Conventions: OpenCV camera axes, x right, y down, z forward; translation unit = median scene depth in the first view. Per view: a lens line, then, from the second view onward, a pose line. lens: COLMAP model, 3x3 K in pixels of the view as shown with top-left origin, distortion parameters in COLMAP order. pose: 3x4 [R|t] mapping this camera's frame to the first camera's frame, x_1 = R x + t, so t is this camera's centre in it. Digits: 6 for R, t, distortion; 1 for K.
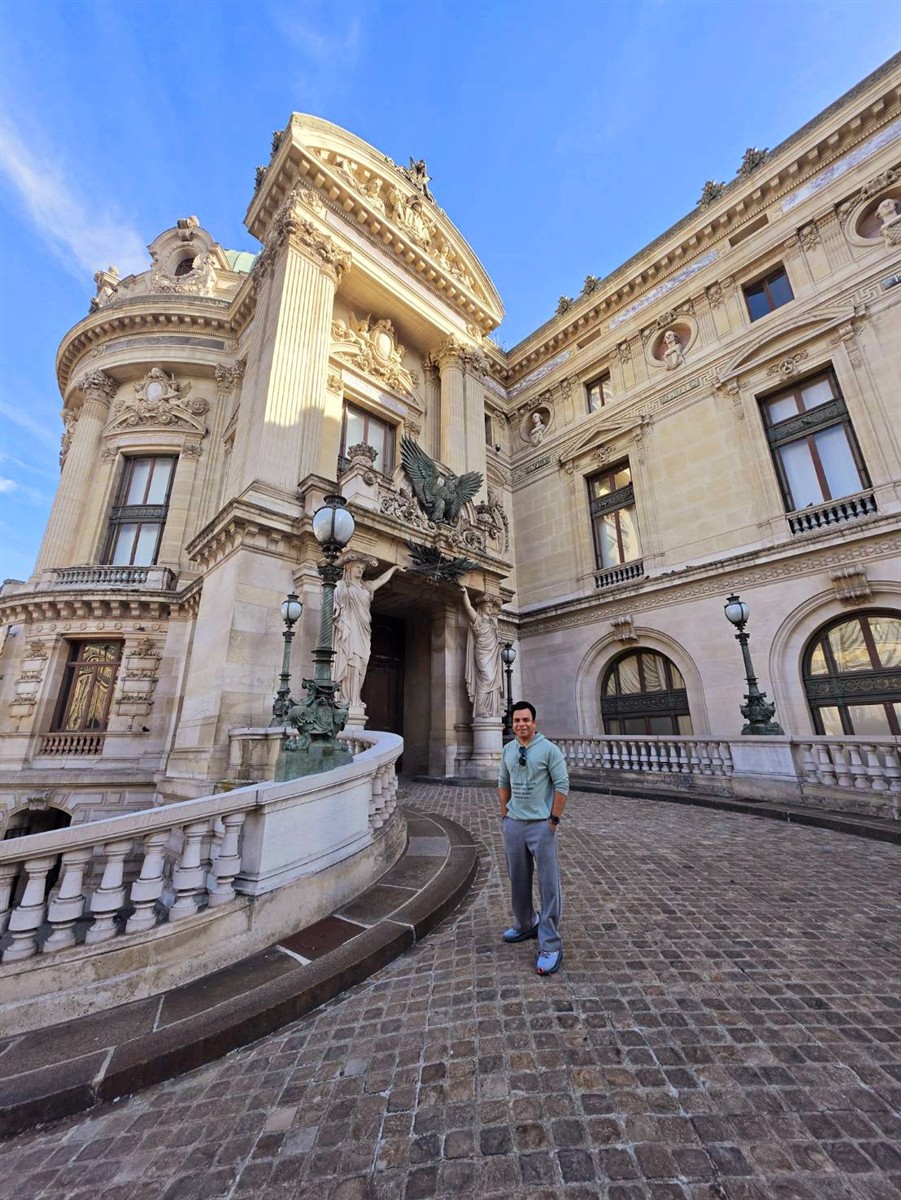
lens RADIAL K [[468.6, 0, 444.9], [0, 468.6, 601.8], [0, 0, 1]] dist [-0.009687, 0.000025]
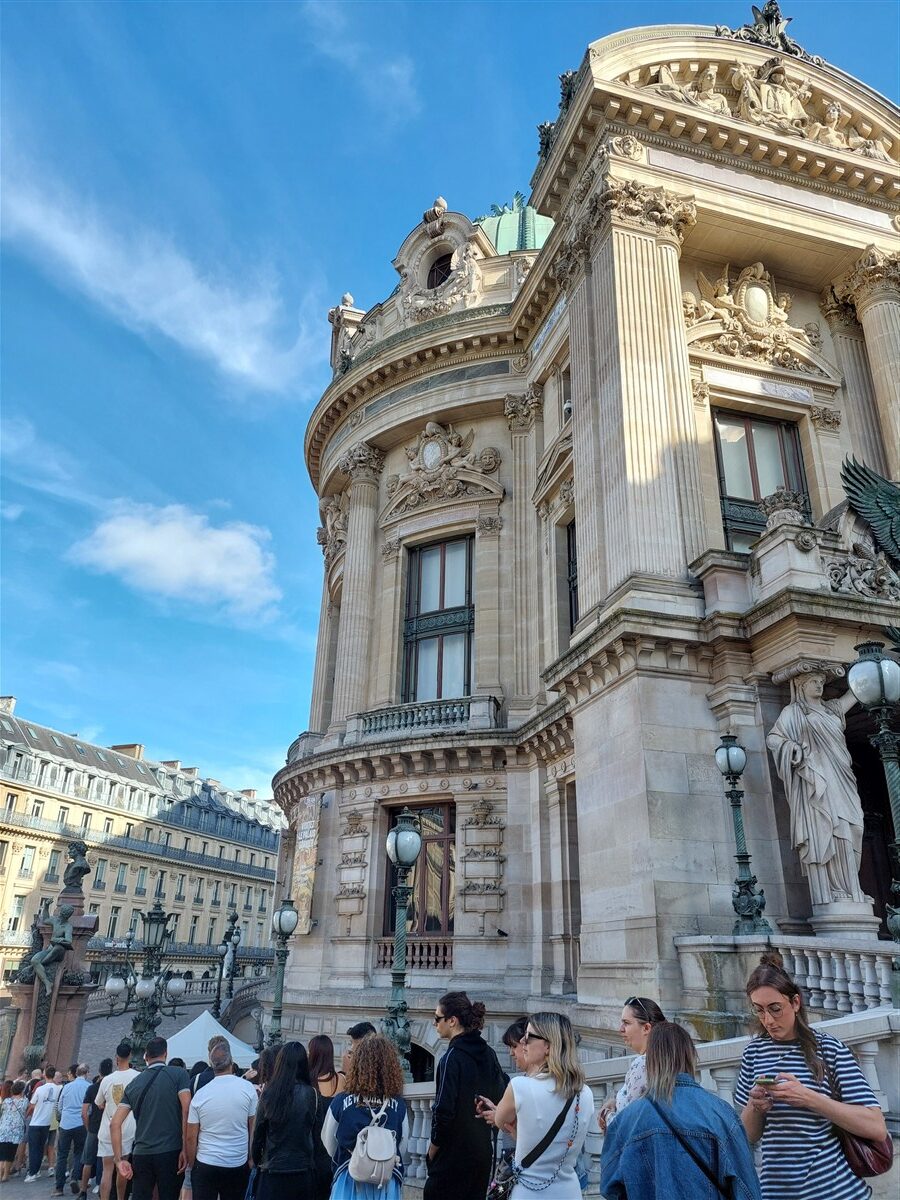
lens RADIAL K [[851.6, 0, 450.0], [0, 851.6, 600.0], [0, 0, 1]] dist [0.086519, -0.101533]
pose [[0.895325, -0.153265, -0.418214, -0.086878], [0.111194, 0.986115, -0.123339, -0.068392], [0.431311, 0.063926, 0.899936, -0.229711]]
